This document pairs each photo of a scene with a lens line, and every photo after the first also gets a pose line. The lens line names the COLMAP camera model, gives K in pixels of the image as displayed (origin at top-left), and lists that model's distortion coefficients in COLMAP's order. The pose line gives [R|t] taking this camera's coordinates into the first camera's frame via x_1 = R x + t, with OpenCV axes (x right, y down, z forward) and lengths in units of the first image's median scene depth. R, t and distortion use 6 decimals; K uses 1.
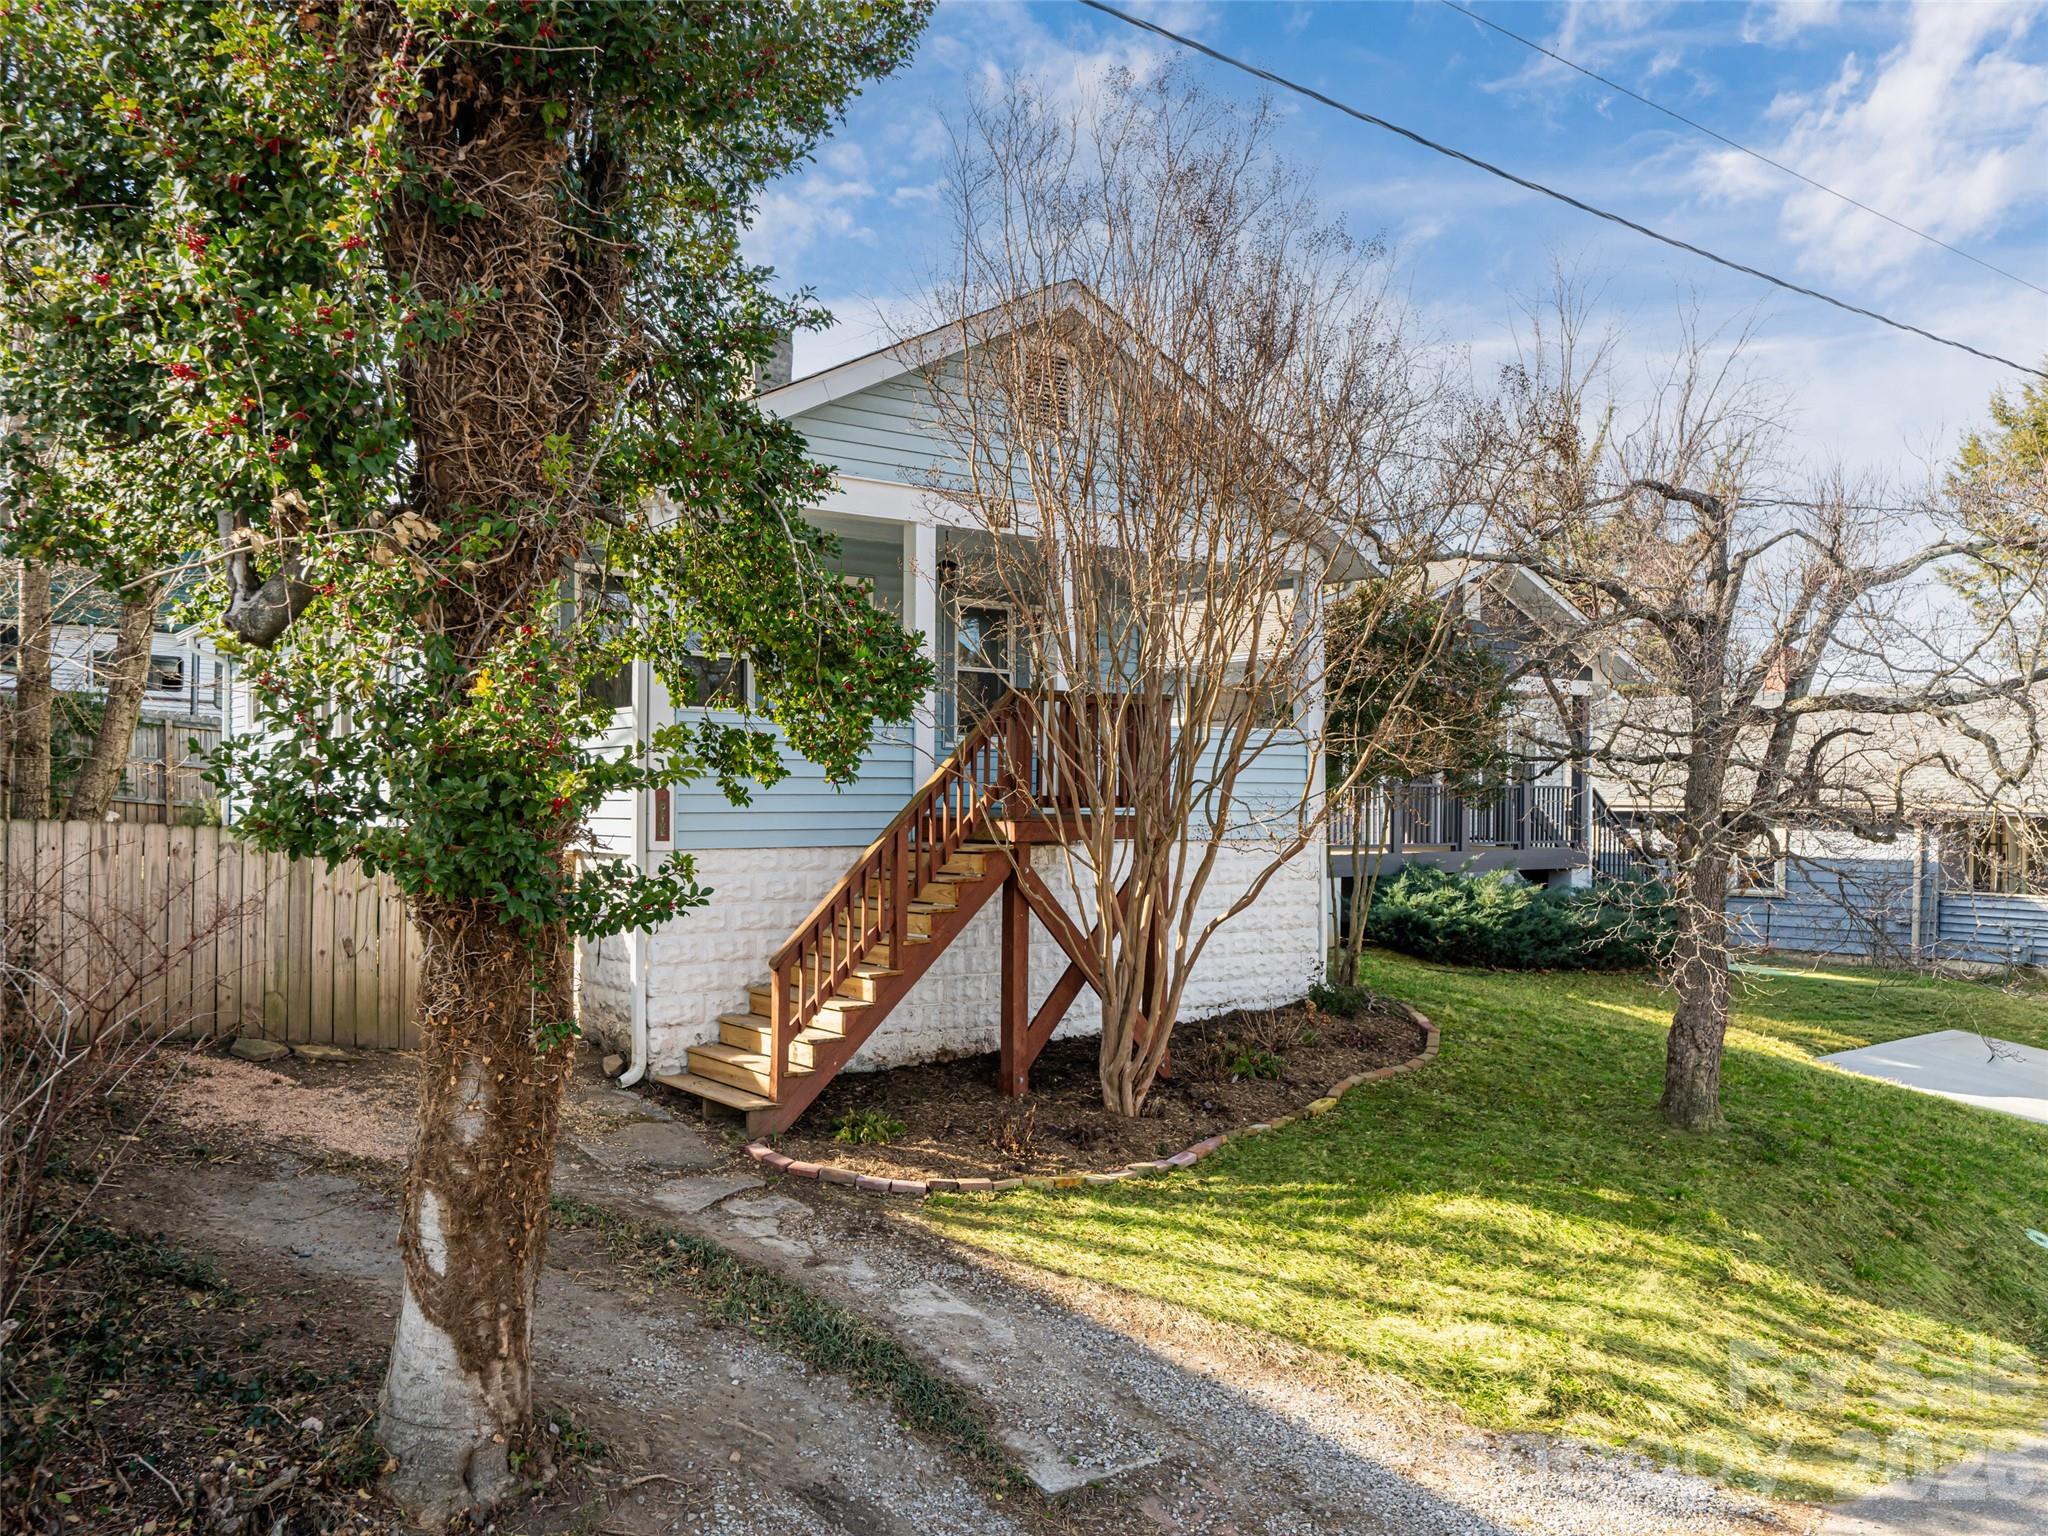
lens RADIAL K [[1676.5, 0, 1019.3], [0, 1676.5, 825.2], [0, 0, 1]] dist [0.001457, -0.001658]
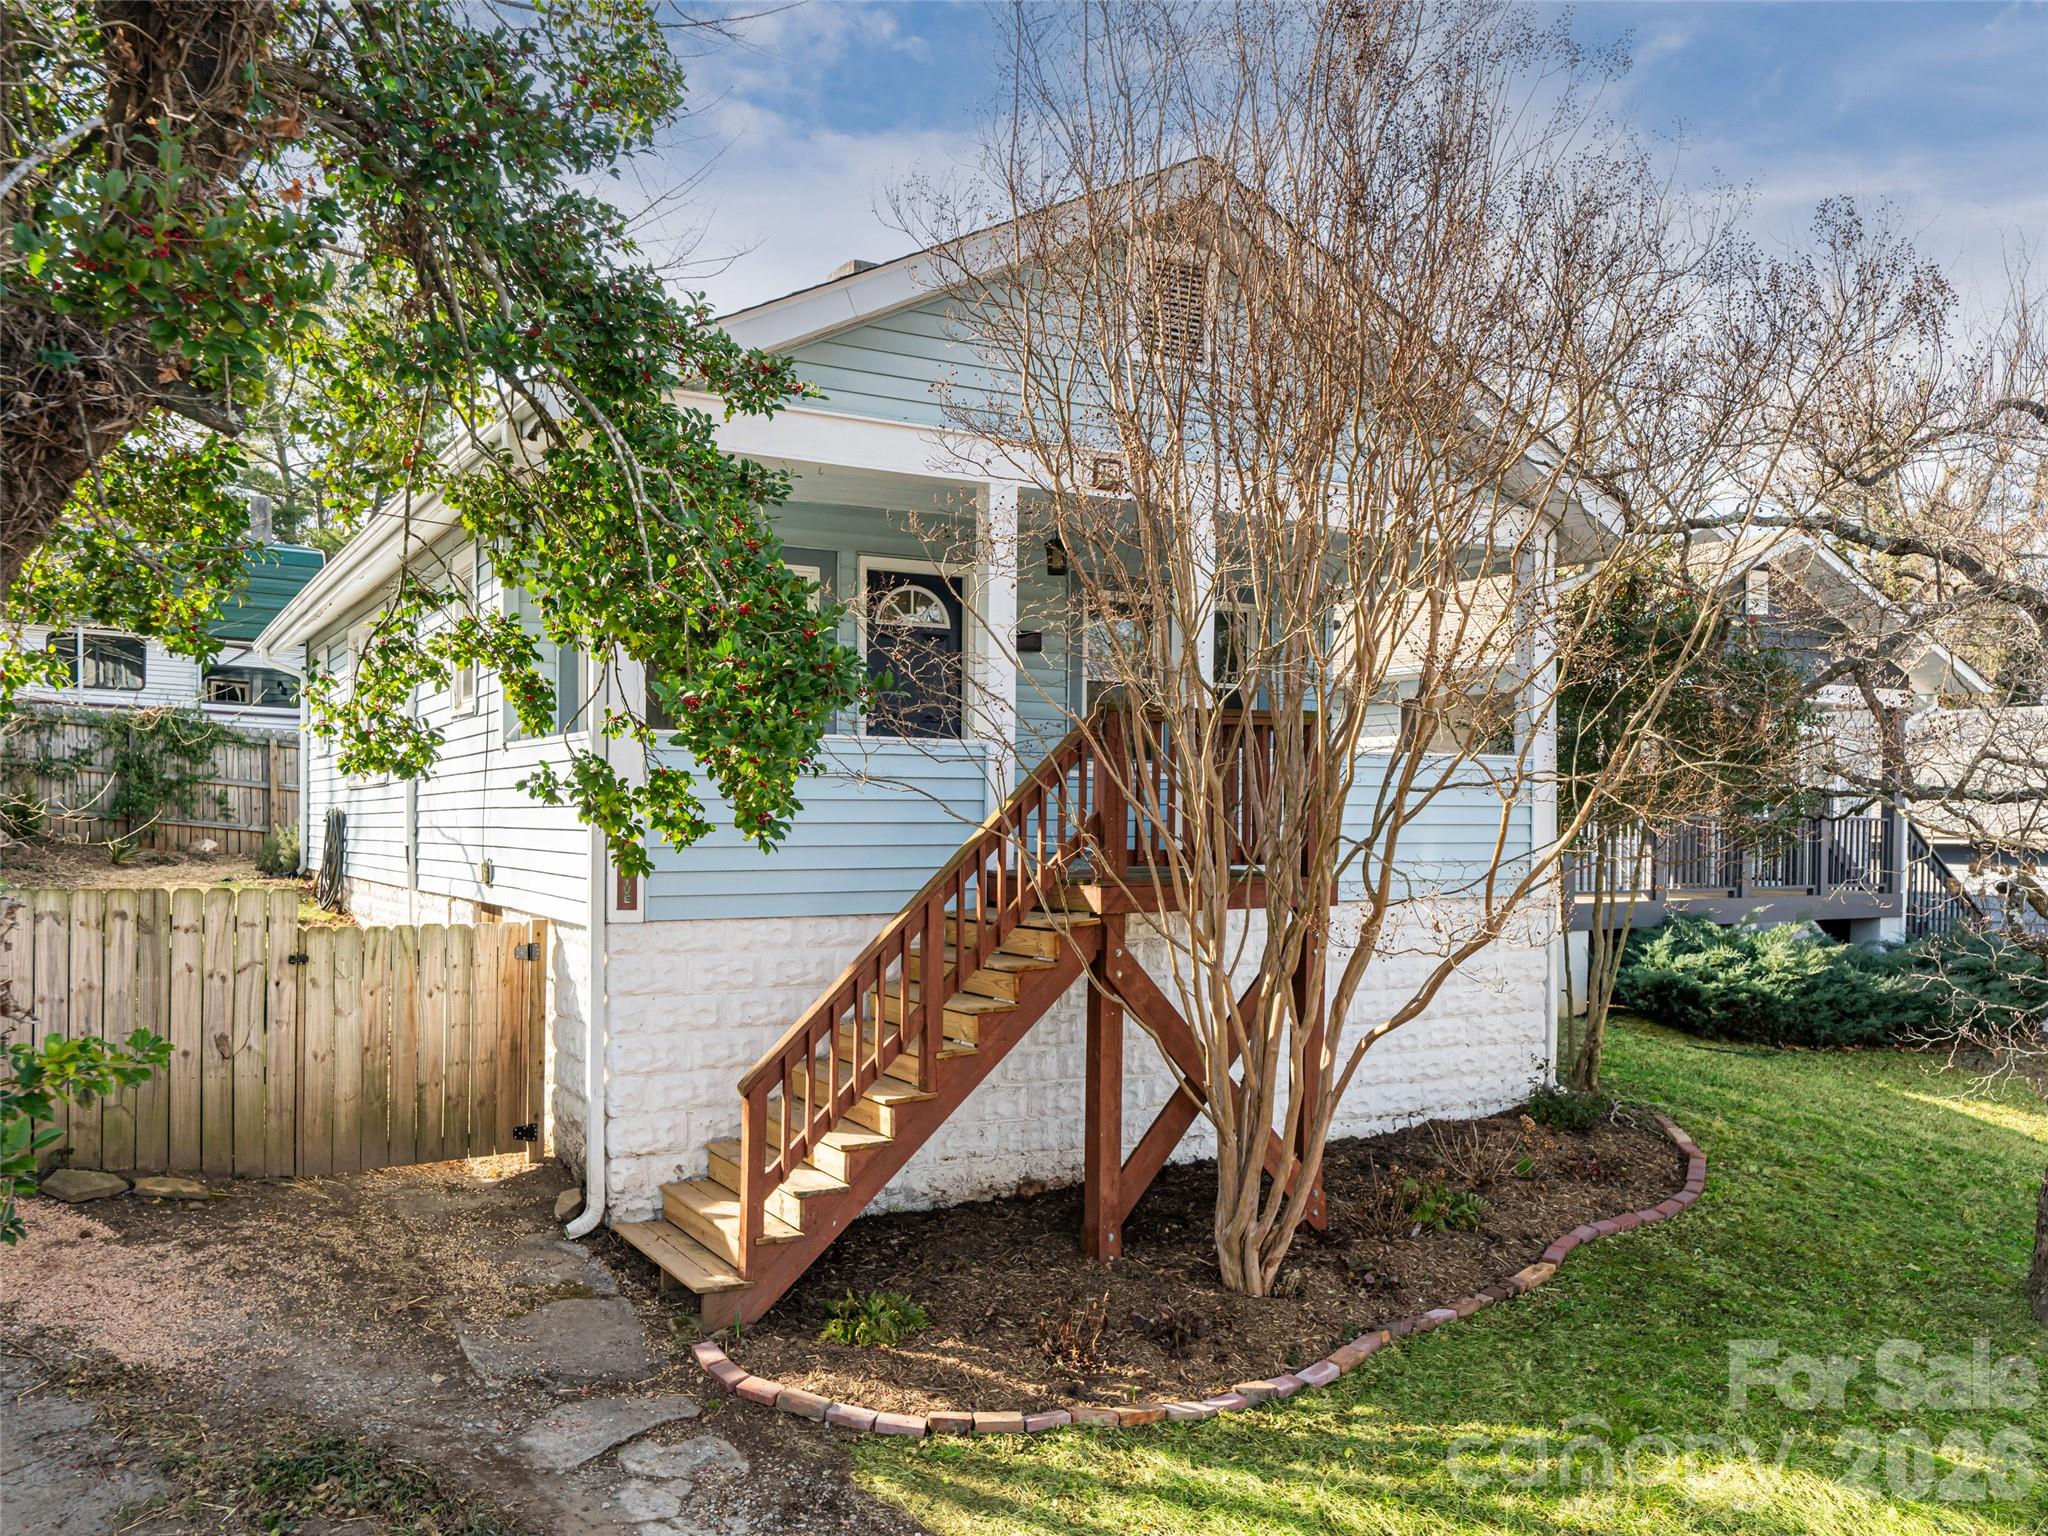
lens RADIAL K [[1680.0, 0, 1084.7], [0, 1680.0, 851.1], [0, 0, 1]] dist [0.003656, -0.005961]
pose [[0.993069, 0.007105, -0.117322, 0.077273], [-0.006104, 0.999942, 0.008889, -0.024645], [0.117378, -0.008111, 0.993054, 0.276519]]
